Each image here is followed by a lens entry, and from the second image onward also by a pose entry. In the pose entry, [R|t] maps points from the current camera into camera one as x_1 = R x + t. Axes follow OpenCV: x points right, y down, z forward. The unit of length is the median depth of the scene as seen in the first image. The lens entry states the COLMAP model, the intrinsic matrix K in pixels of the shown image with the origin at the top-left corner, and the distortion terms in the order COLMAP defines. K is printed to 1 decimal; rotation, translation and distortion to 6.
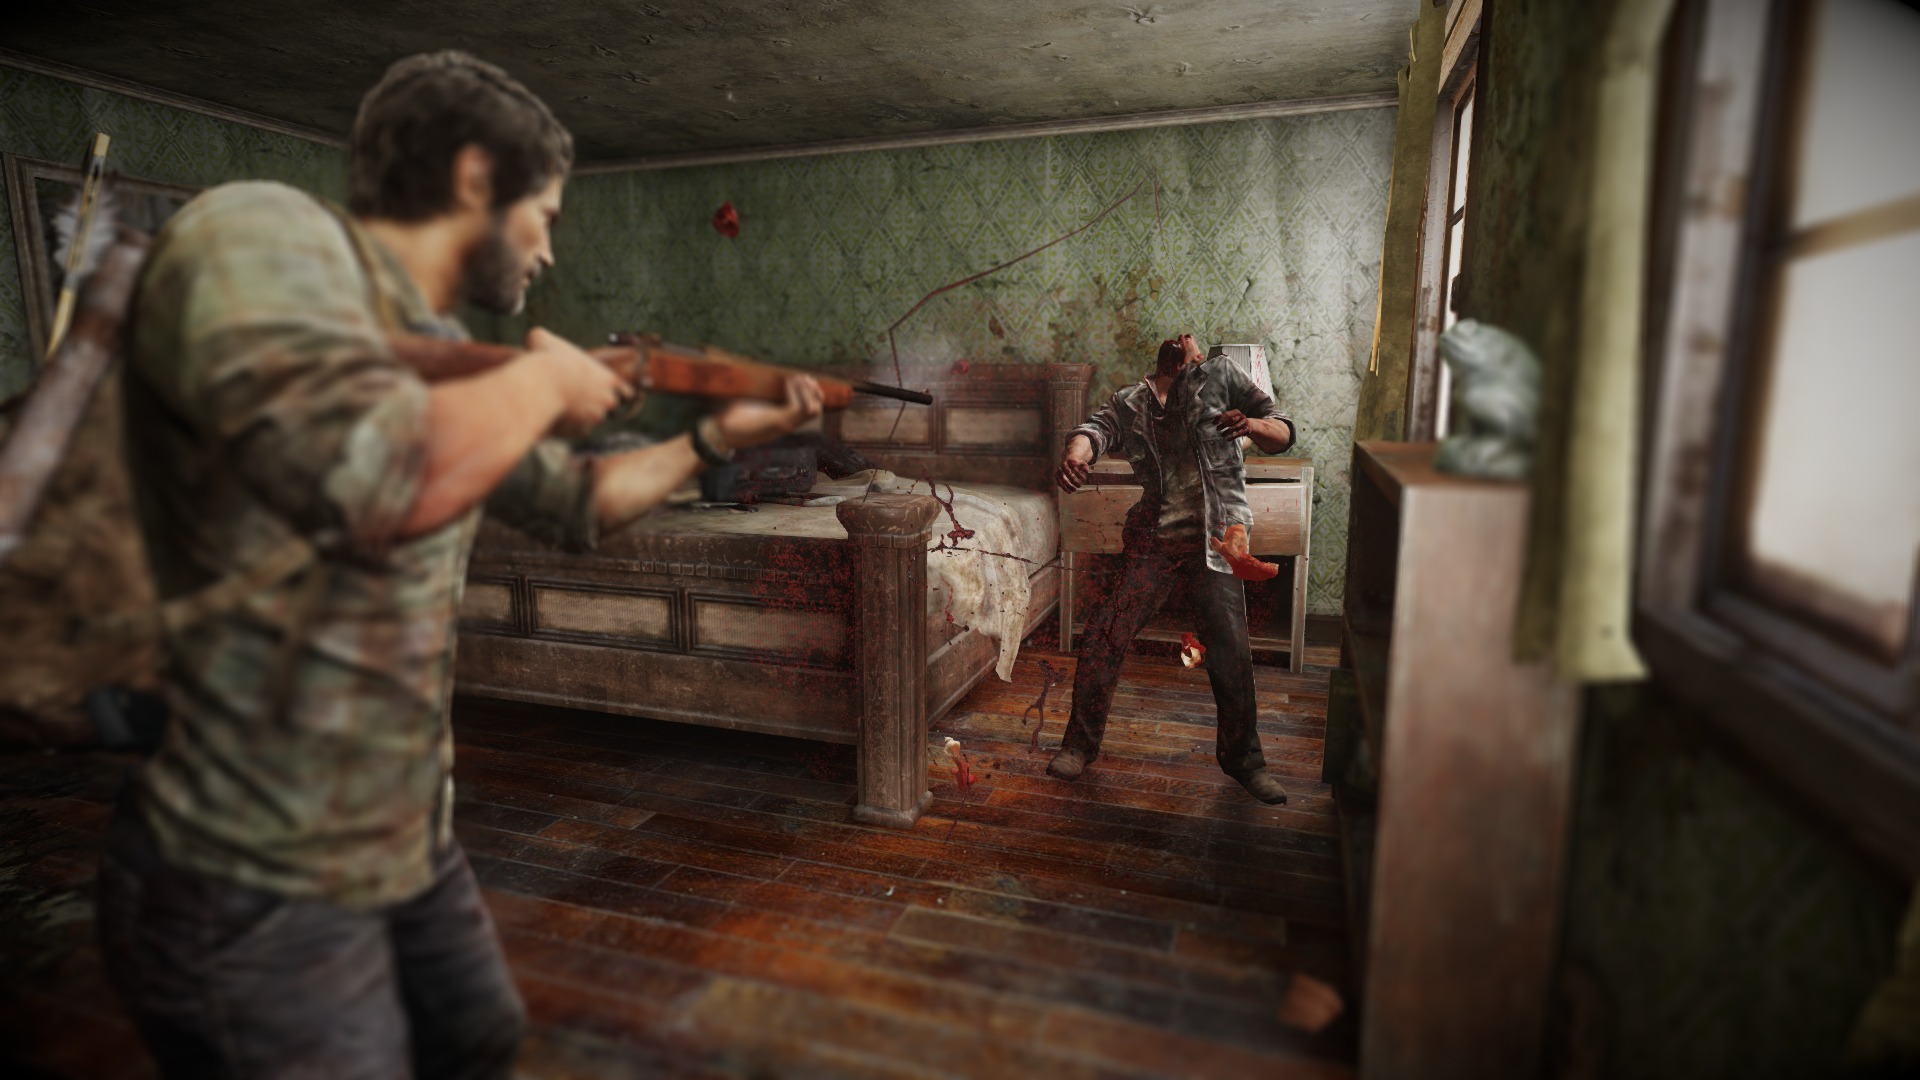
lens RADIAL K [[967.9, 0, 959.6], [0, 967.9, 541.3], [0, 0, 1]] dist [-0.002352, -0.000310]
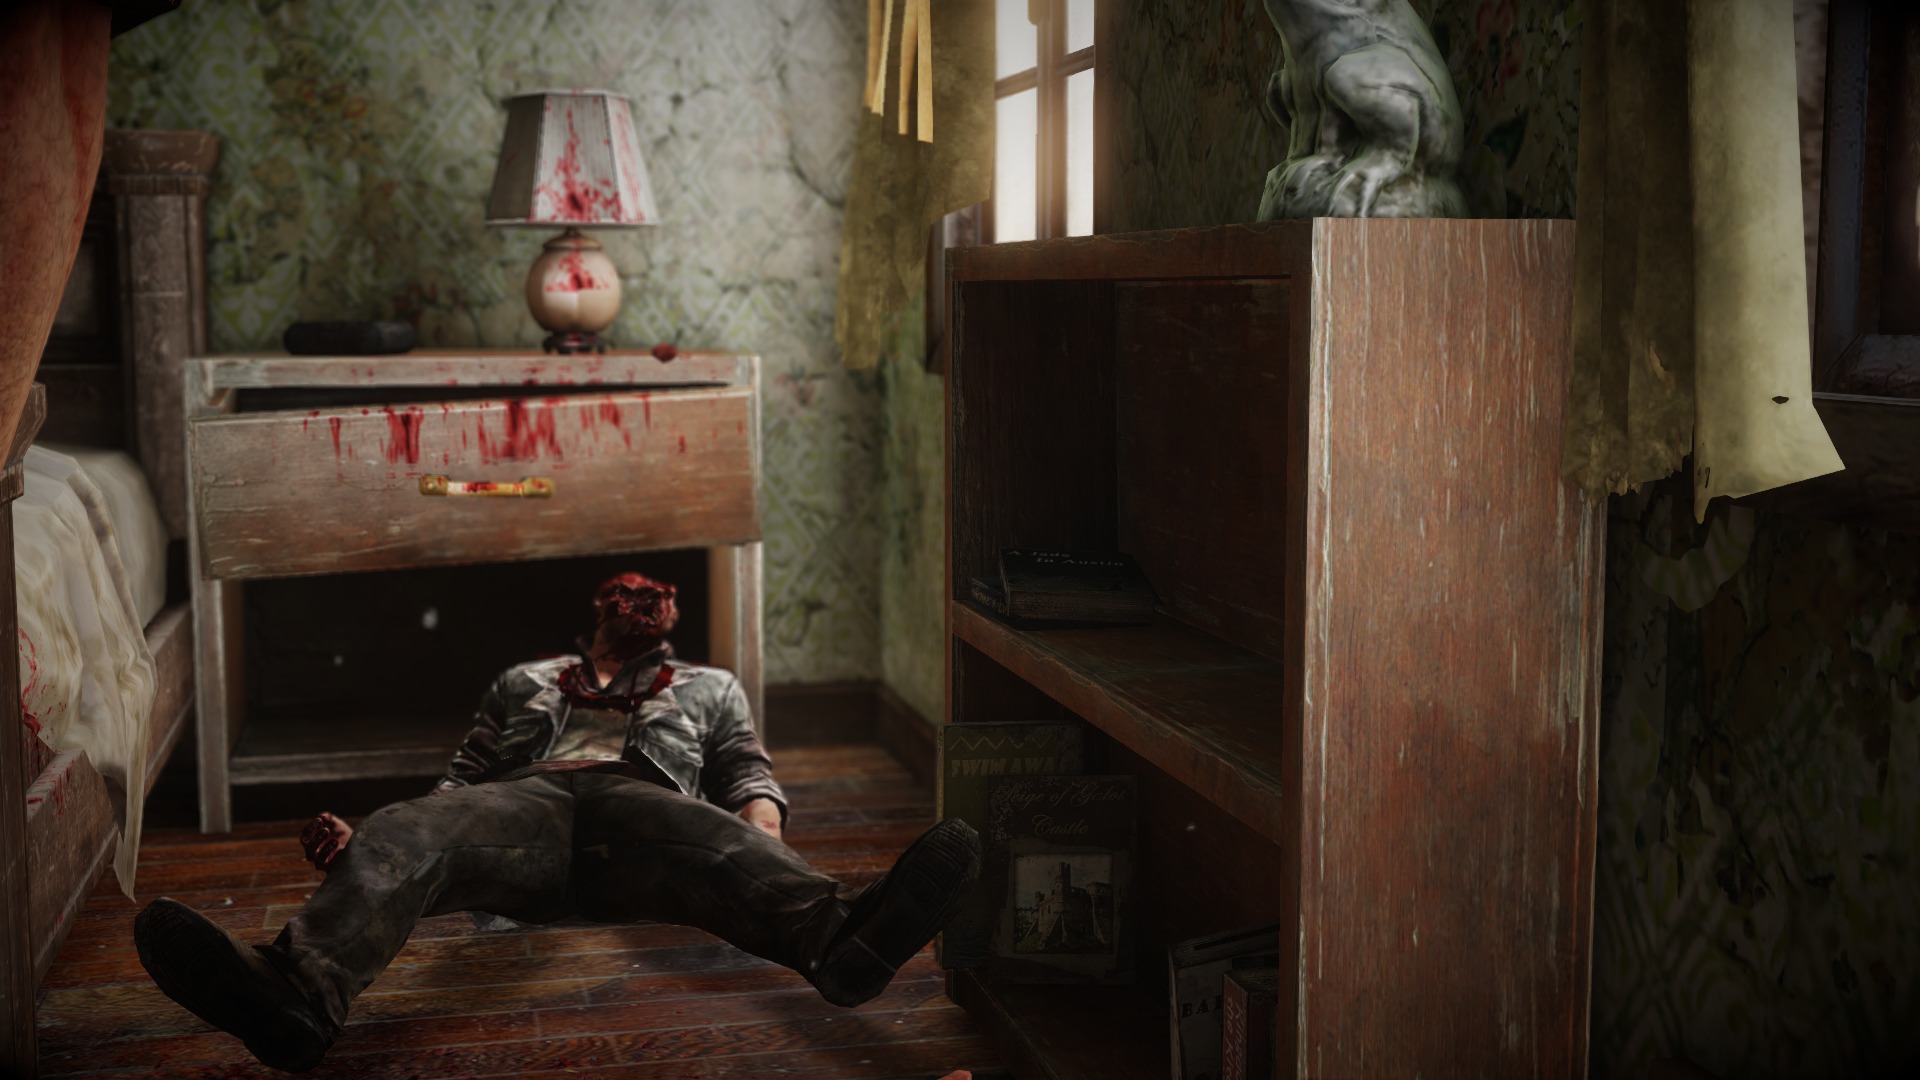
lens RADIAL K [[2212.0, 0, 959.5], [0, 2212.0, 538.6], [0, 0, 1]] dist [0.002965, 0.000000]
pose [[0.842251, -0.058378, 0.535915, -0.118684], [0.087721, 0.995711, -0.029400, 0.046857], [-0.531900, 0.071773, 0.843760, 0.045660]]
